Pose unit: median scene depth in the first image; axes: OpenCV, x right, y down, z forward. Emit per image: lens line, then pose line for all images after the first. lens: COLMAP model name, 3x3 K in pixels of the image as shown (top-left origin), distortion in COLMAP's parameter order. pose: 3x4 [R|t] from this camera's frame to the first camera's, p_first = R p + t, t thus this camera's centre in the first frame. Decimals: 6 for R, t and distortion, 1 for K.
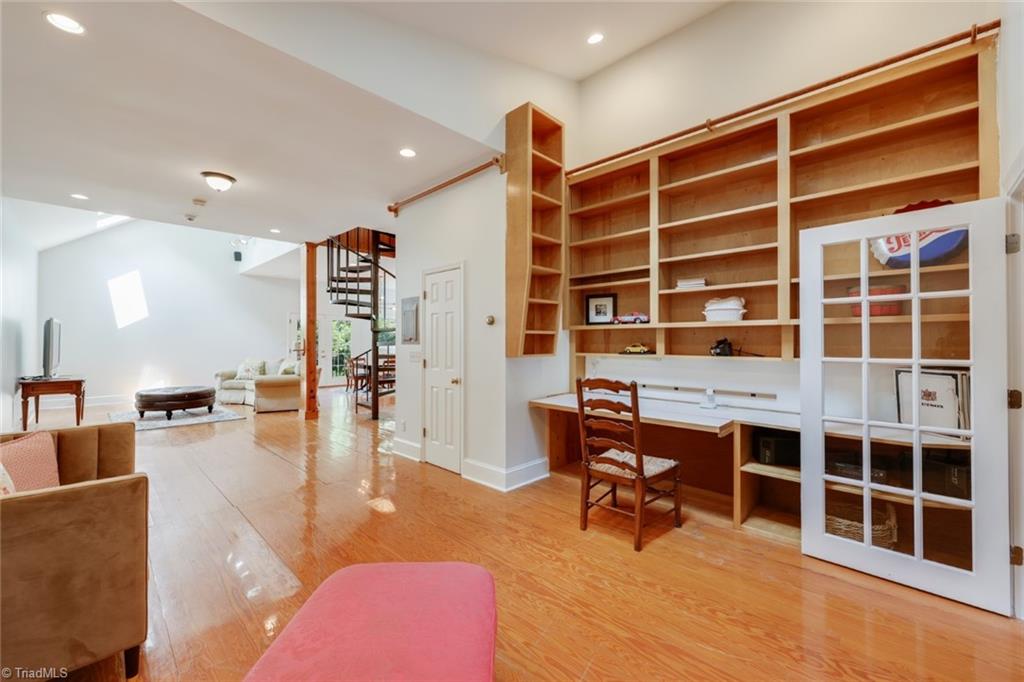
lens RADIAL K [[405.4, 0, 510.9], [0, 405.4, 341.4], [0, 0, 1]] dist [-0.002855, -0.000313]
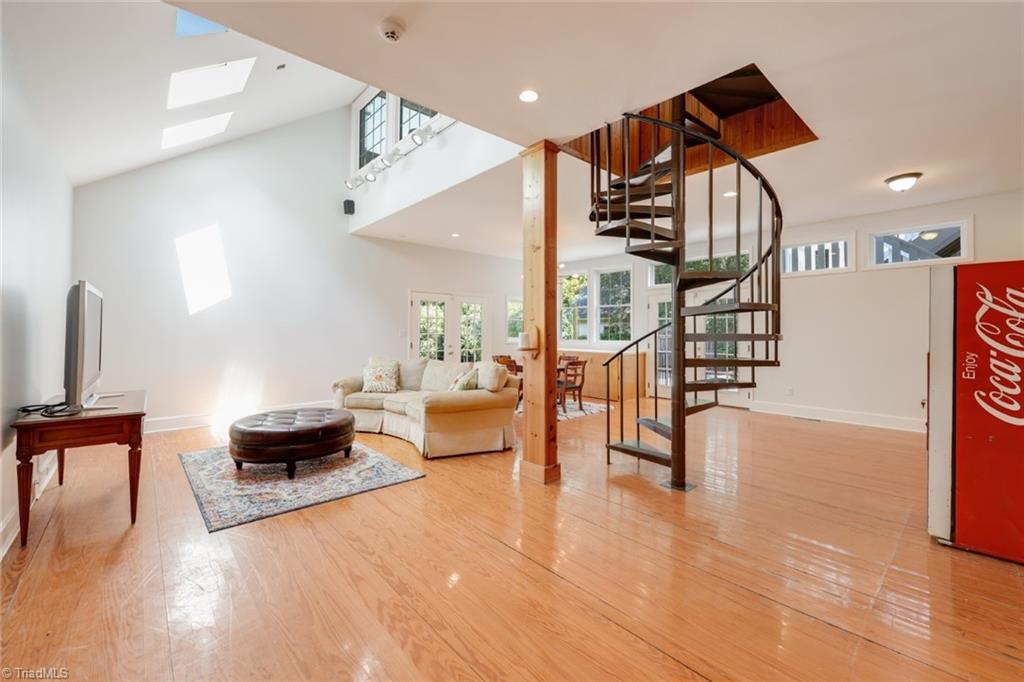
lens RADIAL K [[413.7, 0, 512.6], [0, 413.7, 330.5], [0, 0, 1]] dist [-0.010978, 0.000363]
pose [[0.997658, 0.001653, -0.068387, -0.511207], [-0.001828, 0.999995, -0.002488, -0.000890], [0.068382, 0.002607, 0.997656, 0.472929]]
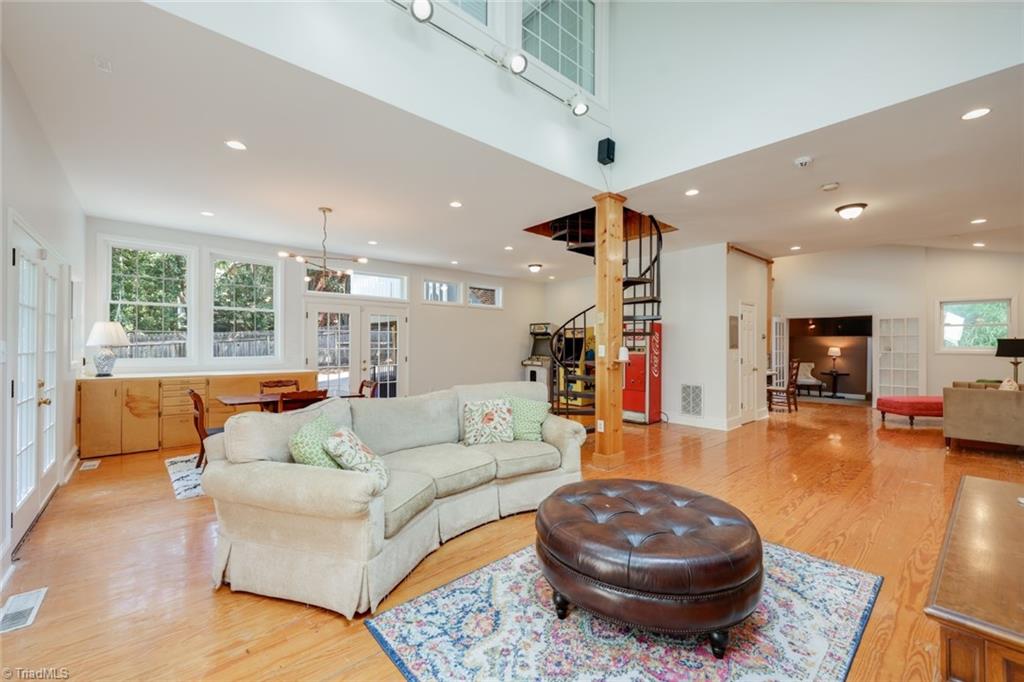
lens RADIAL K [[413.7, 0, 513.6], [0, 413.7, 341.4], [0, 0, 1]] dist [-0.010978, 0.000363]
pose [[0.085862, 0.006737, 0.996284, -1.177207], [-0.000187, 0.999977, -0.006746, -0.002214], [-0.996307, 0.000393, 0.085861, 1.106630]]
